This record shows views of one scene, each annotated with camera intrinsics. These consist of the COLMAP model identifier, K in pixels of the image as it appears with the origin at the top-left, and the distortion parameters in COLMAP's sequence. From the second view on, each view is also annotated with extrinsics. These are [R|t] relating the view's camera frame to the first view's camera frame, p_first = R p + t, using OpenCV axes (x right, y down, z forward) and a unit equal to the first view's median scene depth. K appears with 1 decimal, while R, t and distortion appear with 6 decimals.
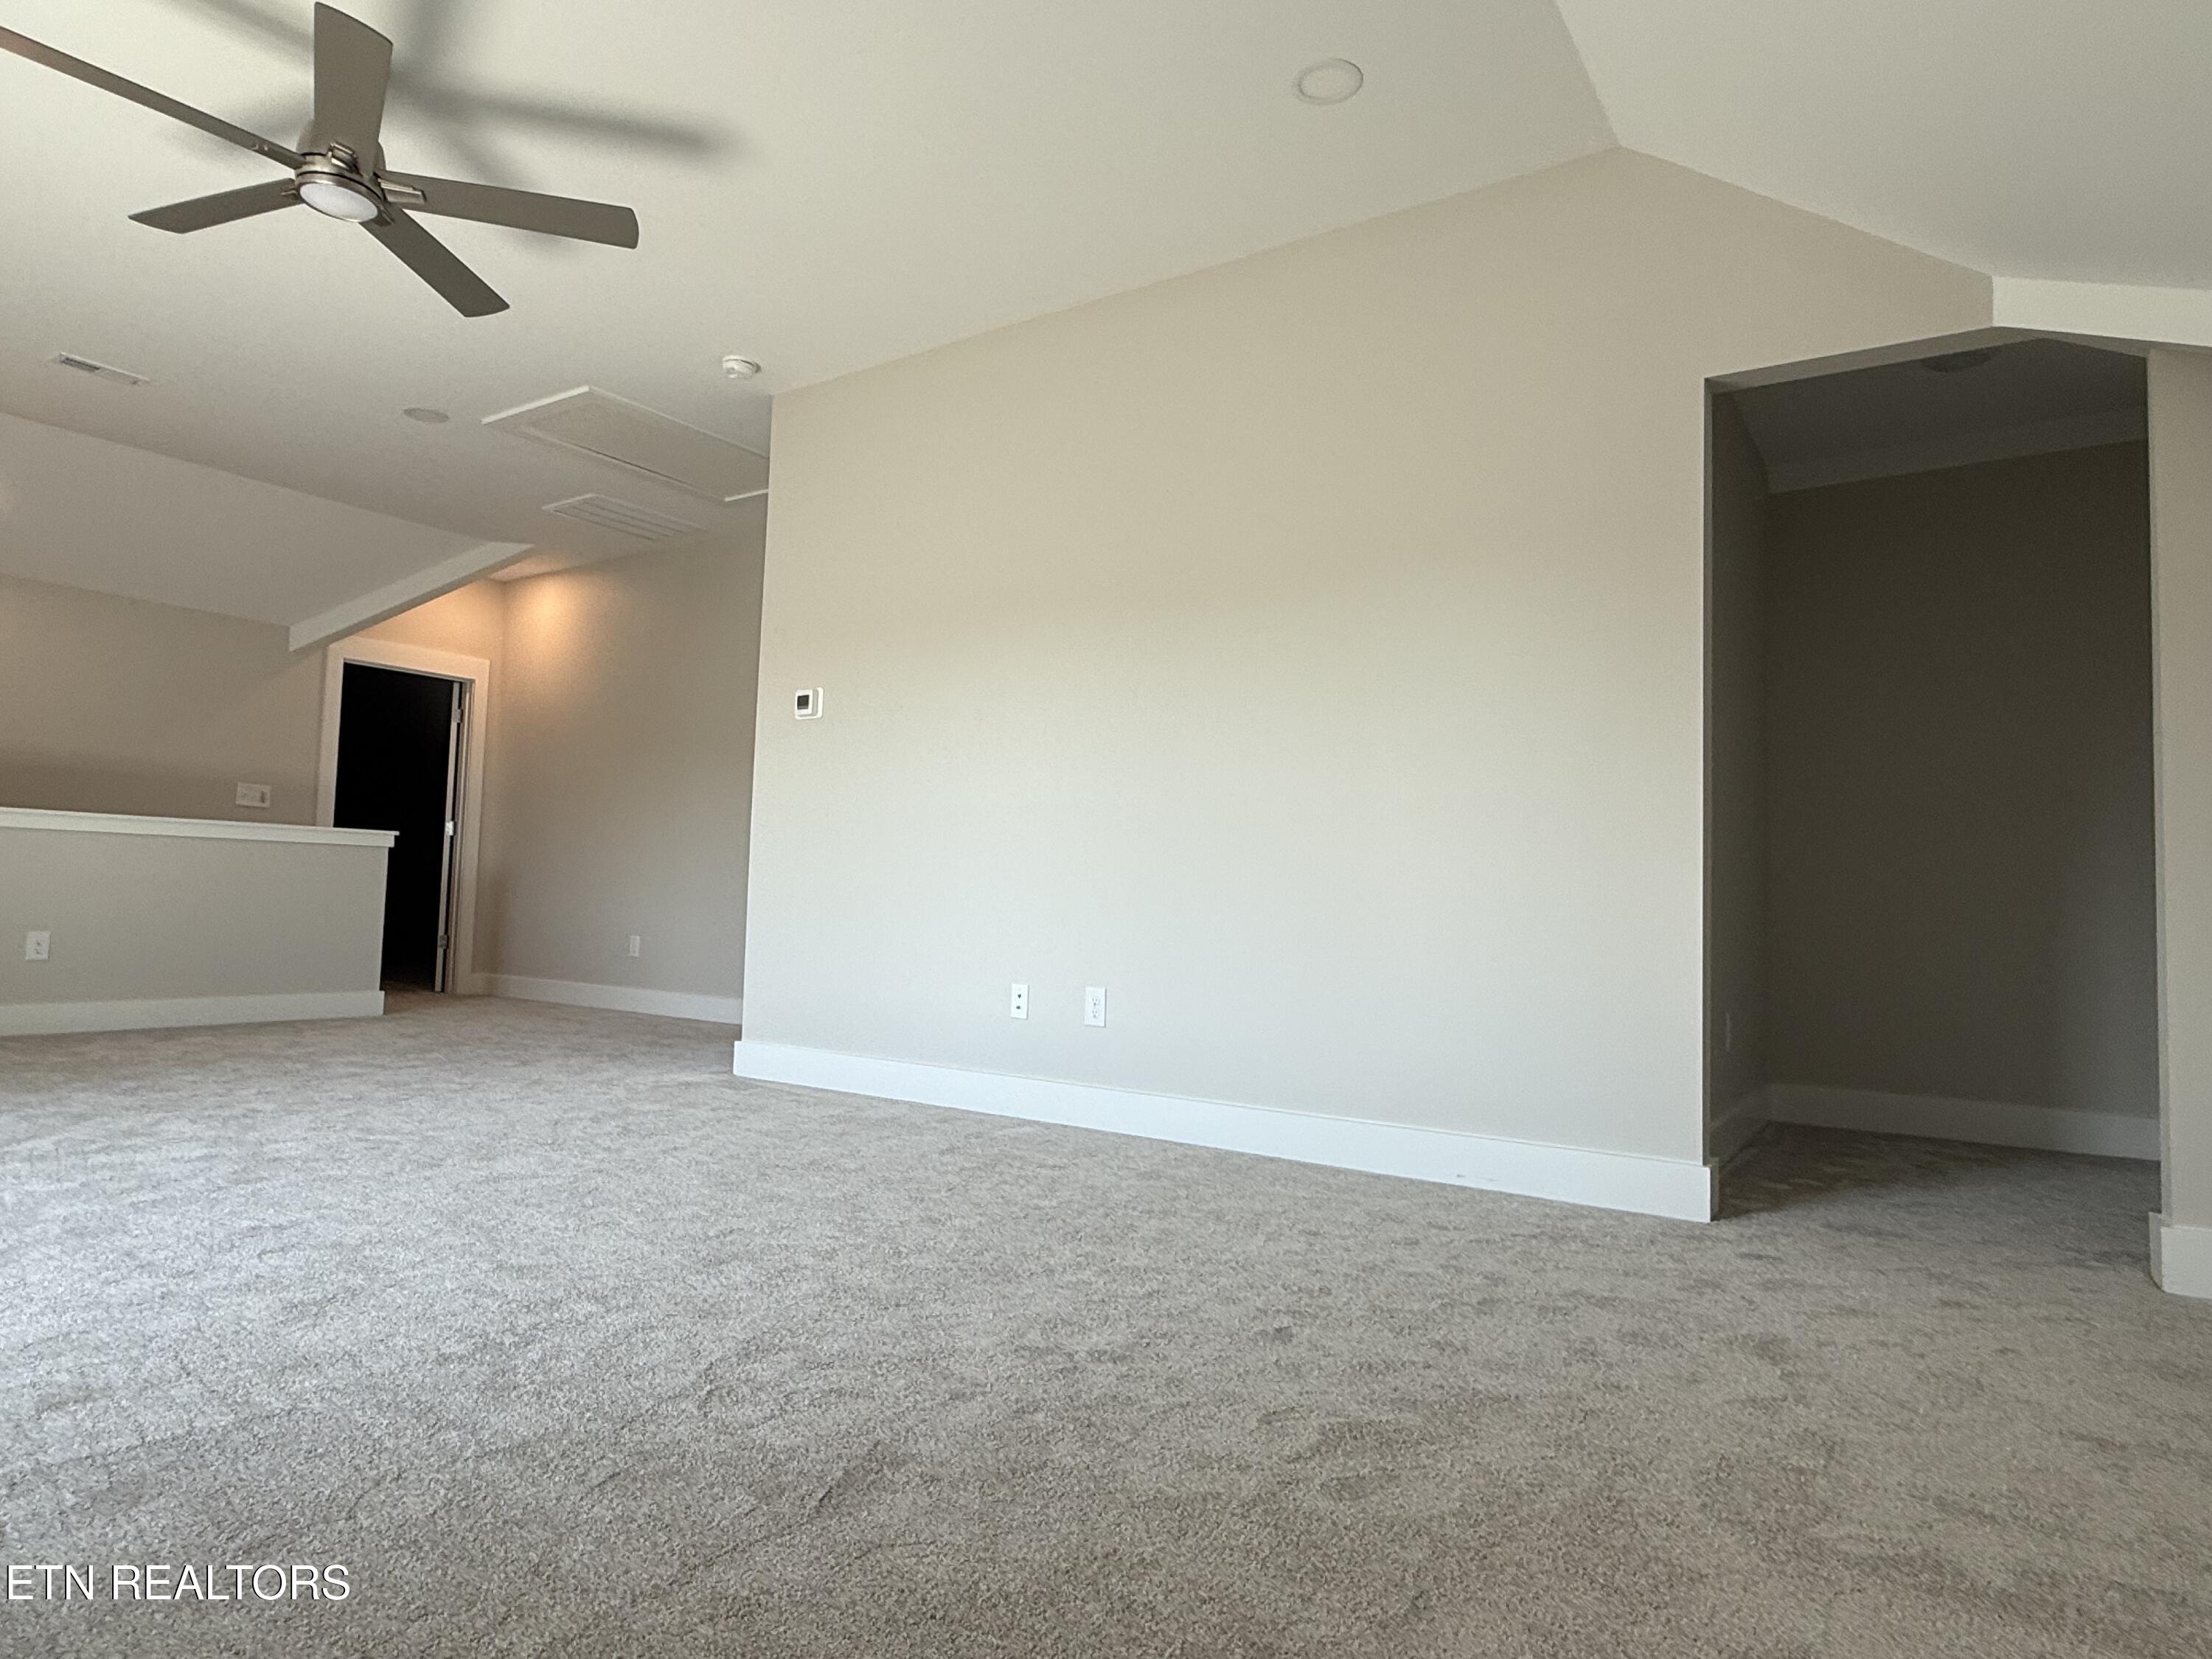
lens RADIAL K [[1259.6, 0, 1105.3], [0, 1259.6, 825.4], [0, 0, 1]] dist [-0.003361, -0.000393]
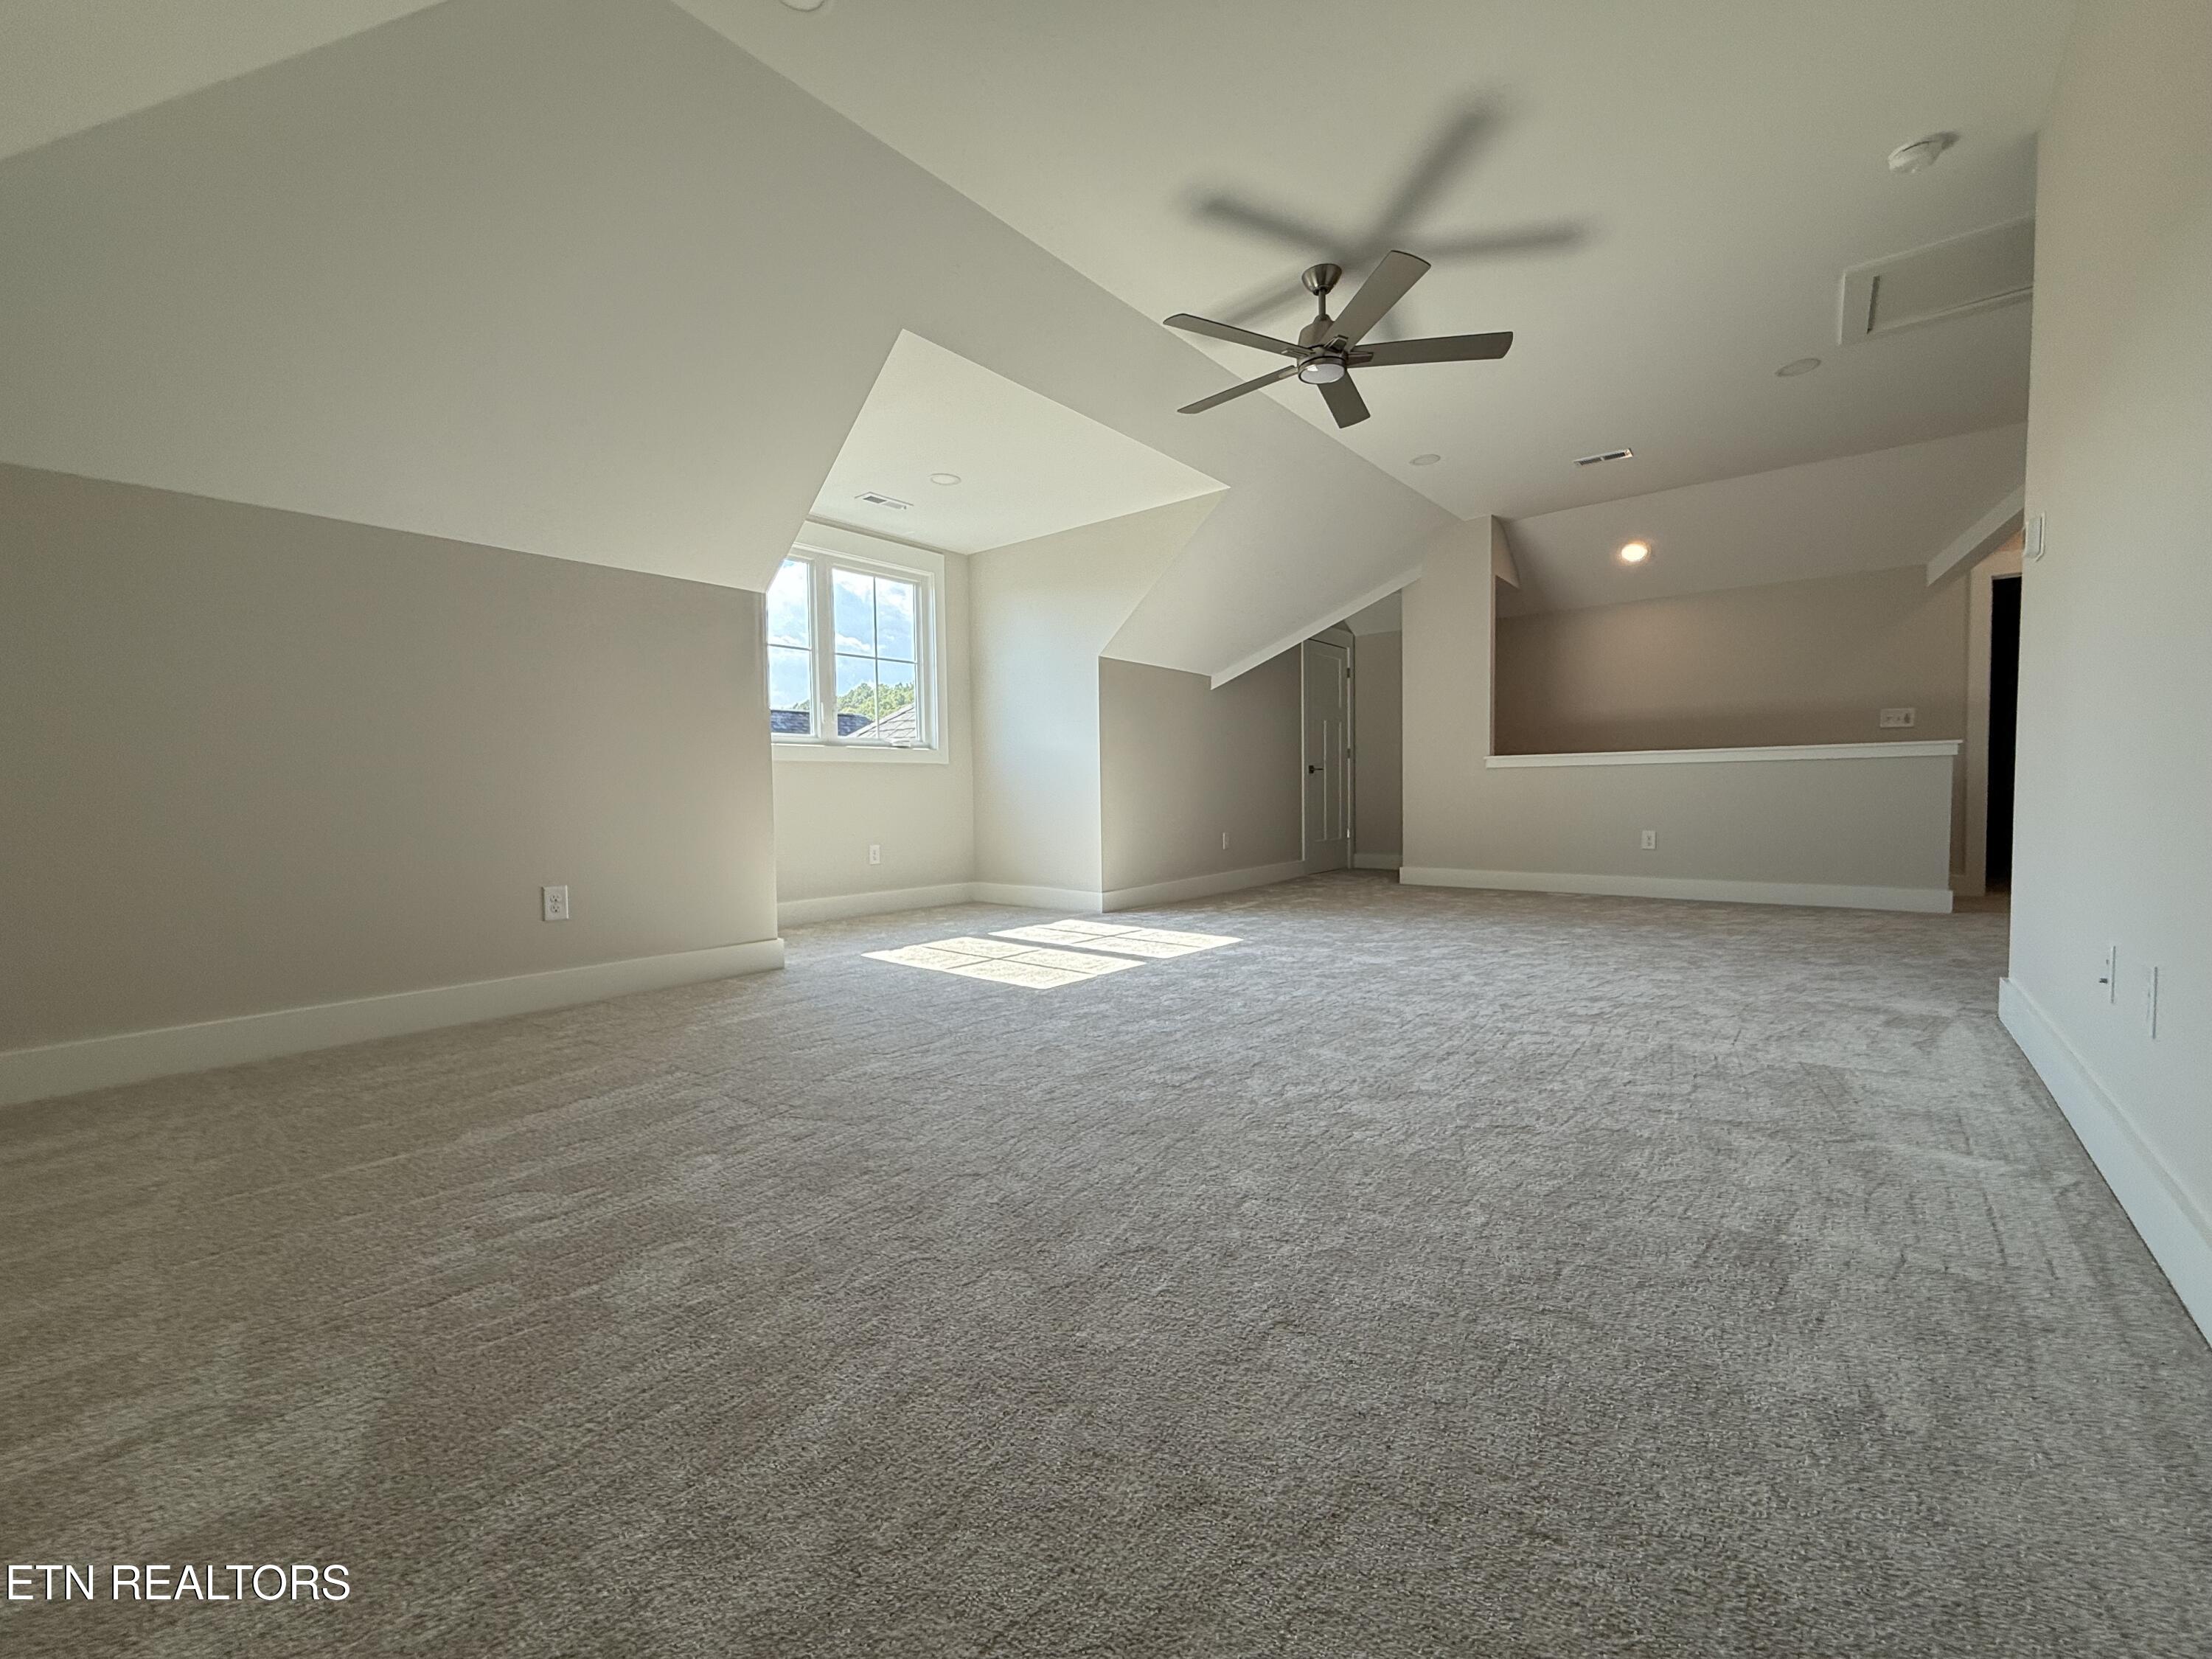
lens RADIAL K [[900.8, 0, 1096.6], [0, 900.8, 838.1], [0, 0, 1]] dist [0.002272, 0.000073]
pose [[-0.093524, 0.026237, -0.995271, 0.232982], [0.072796, 0.997157, 0.019446, 0.017694], [0.992952, -0.070633, -0.095168, 0.327233]]
